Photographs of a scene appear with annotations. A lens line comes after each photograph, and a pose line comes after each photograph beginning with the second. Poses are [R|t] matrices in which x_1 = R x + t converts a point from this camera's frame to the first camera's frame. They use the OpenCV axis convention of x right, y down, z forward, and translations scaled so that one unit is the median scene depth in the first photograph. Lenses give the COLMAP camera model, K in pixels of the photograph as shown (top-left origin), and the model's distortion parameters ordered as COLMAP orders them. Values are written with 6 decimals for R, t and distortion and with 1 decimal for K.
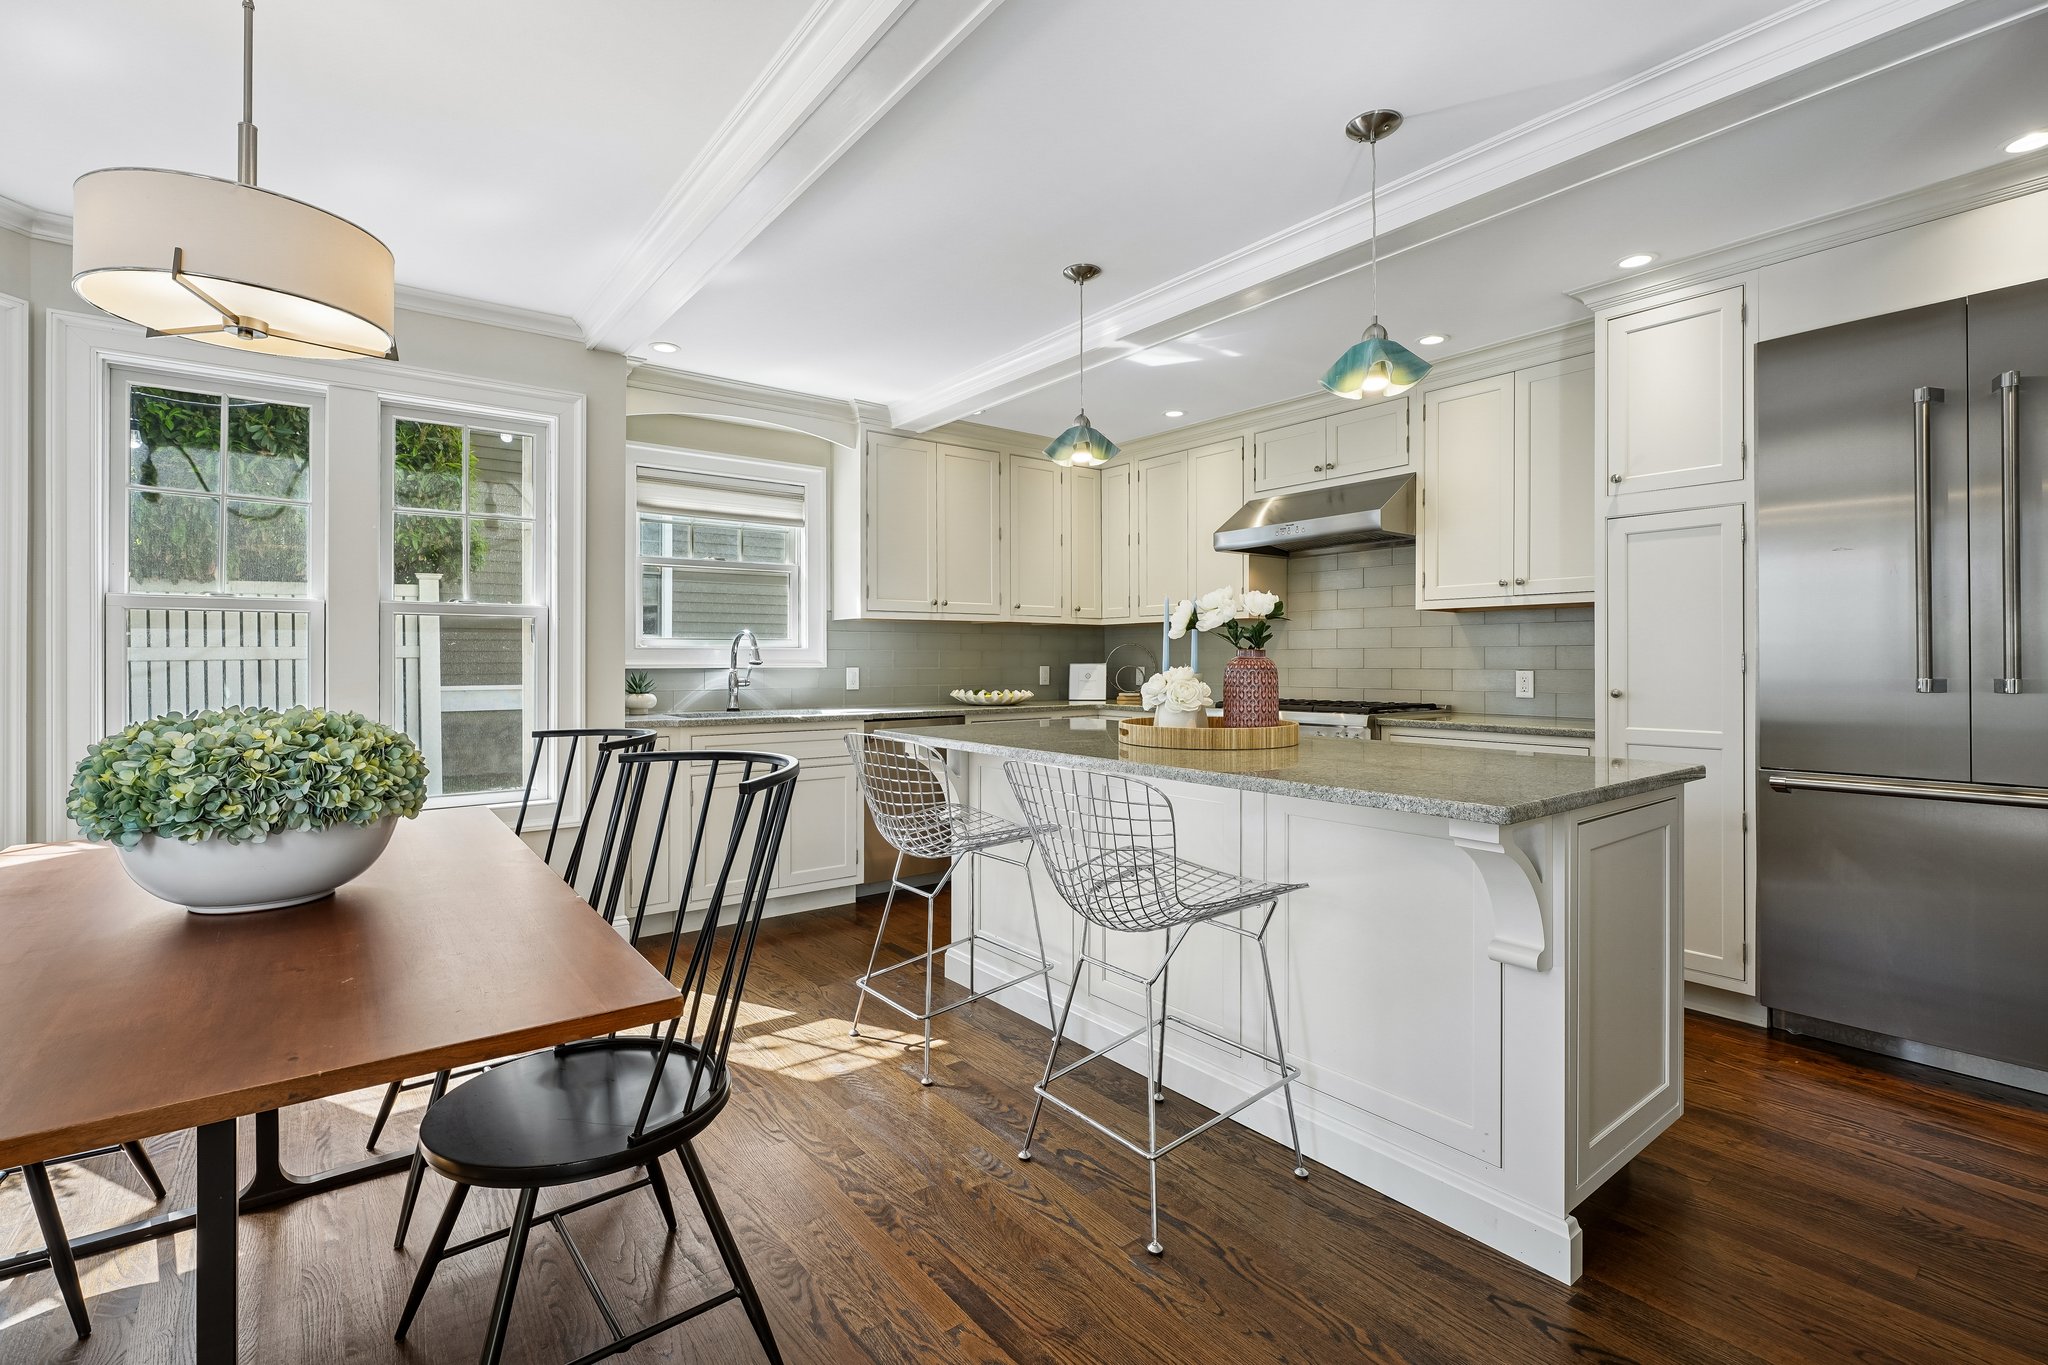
lens RADIAL K [[933.1, 0, 1021.6], [0, 933.1, 657.3], [0, 0, 1]] dist [-0.003197, -0.000229]
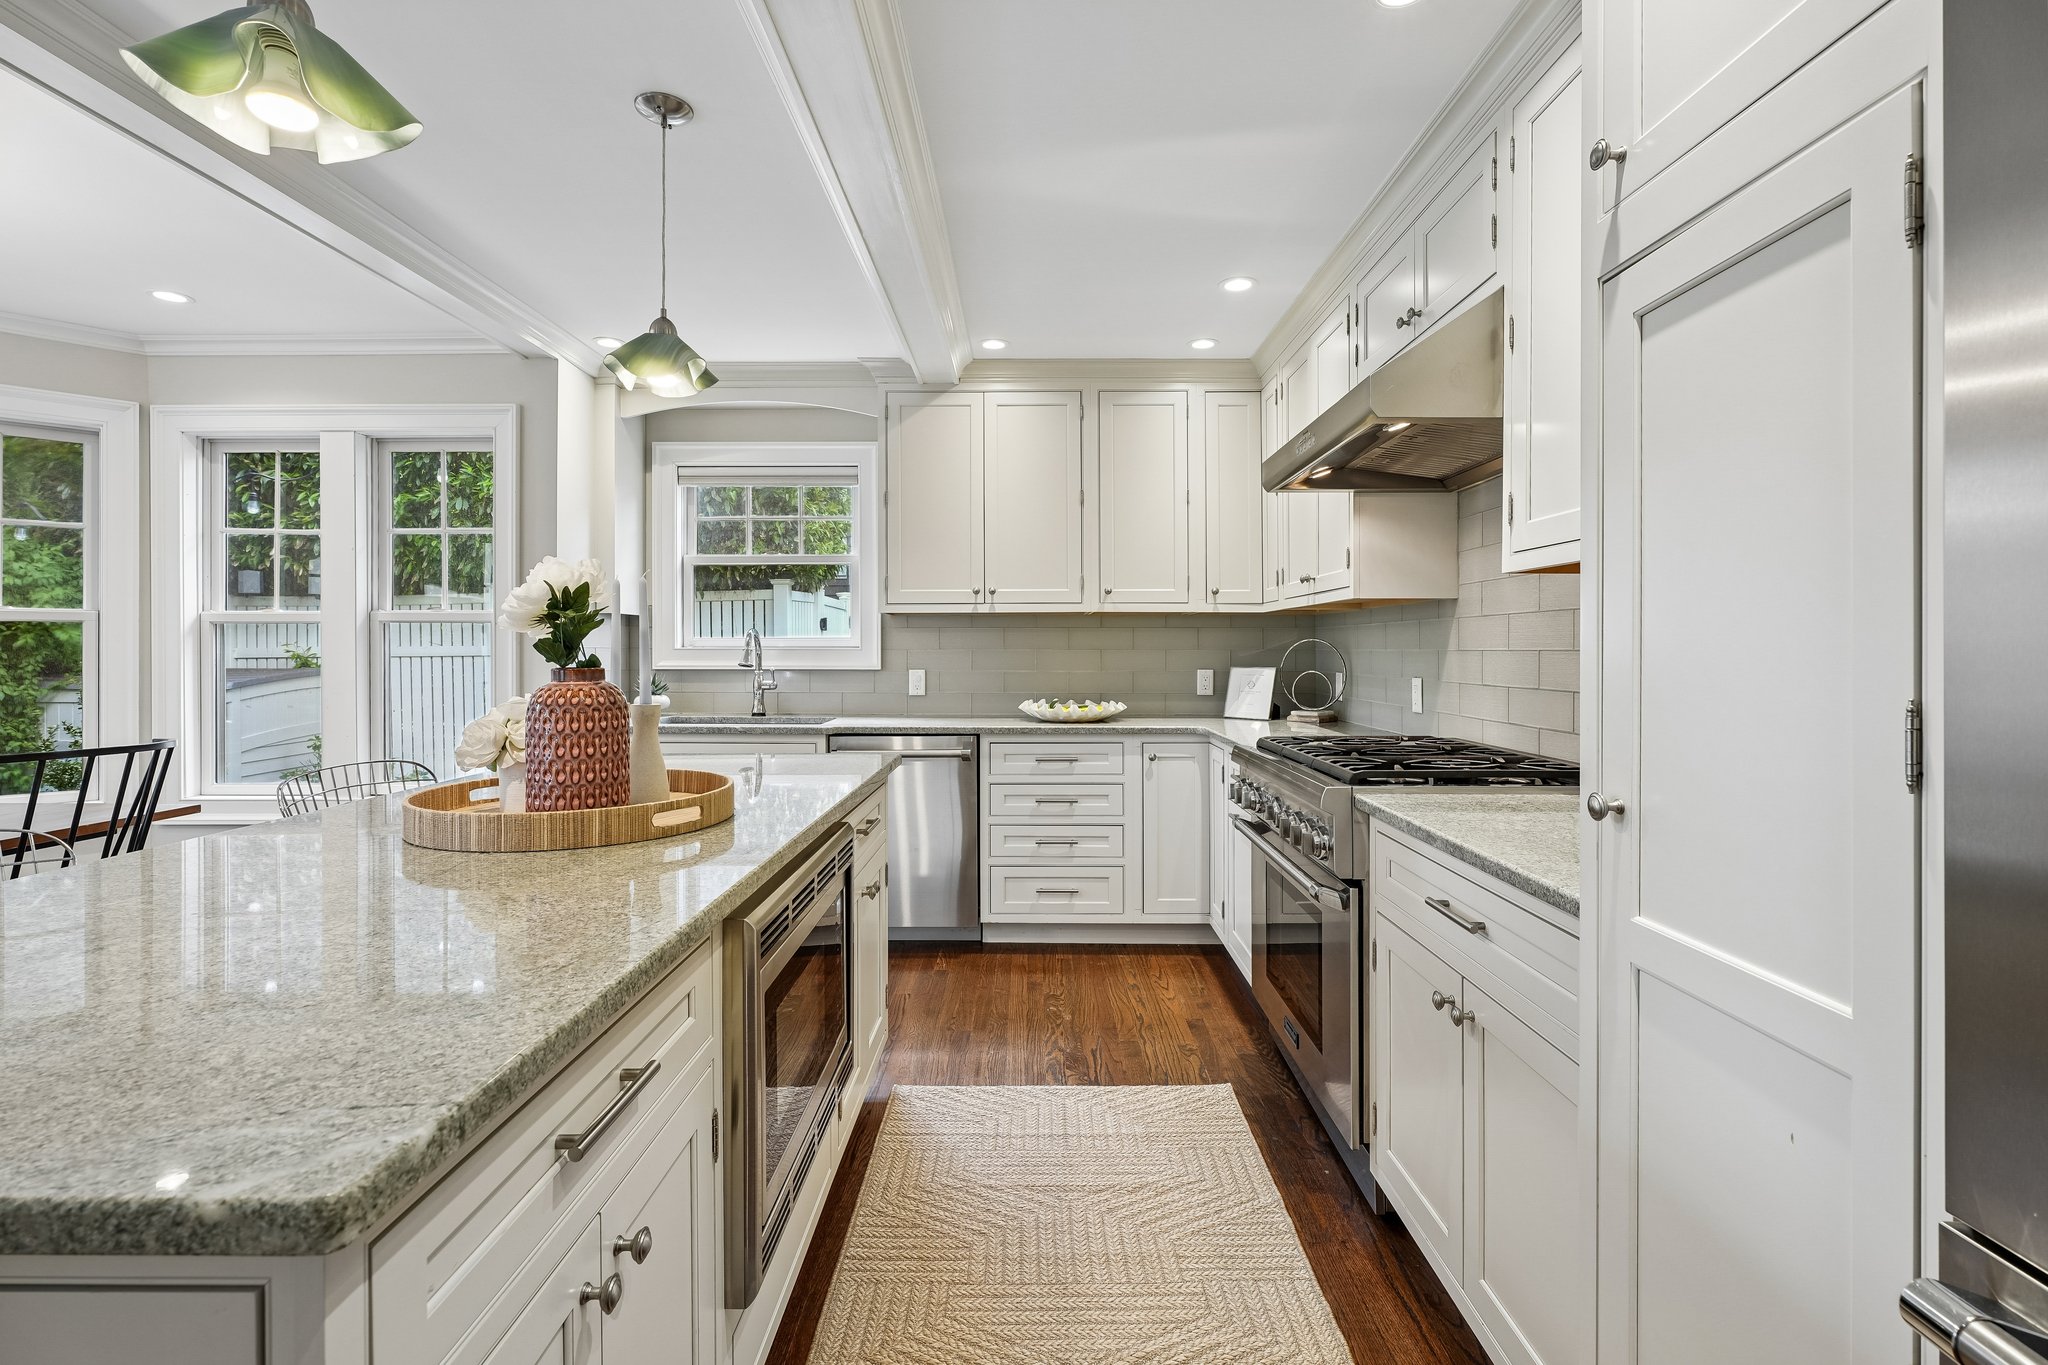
lens RADIAL K [[925.0, 0, 1032.1], [0, 925.0, 655.6], [0, 0, 1]] dist [-0.002989, 0.000451]
pose [[0.787147, 0.006765, -0.616729, 0.441352], [0.000927, 0.999926, 0.012151, -0.013072], [0.616765, -0.010136, 0.787082, 0.403842]]
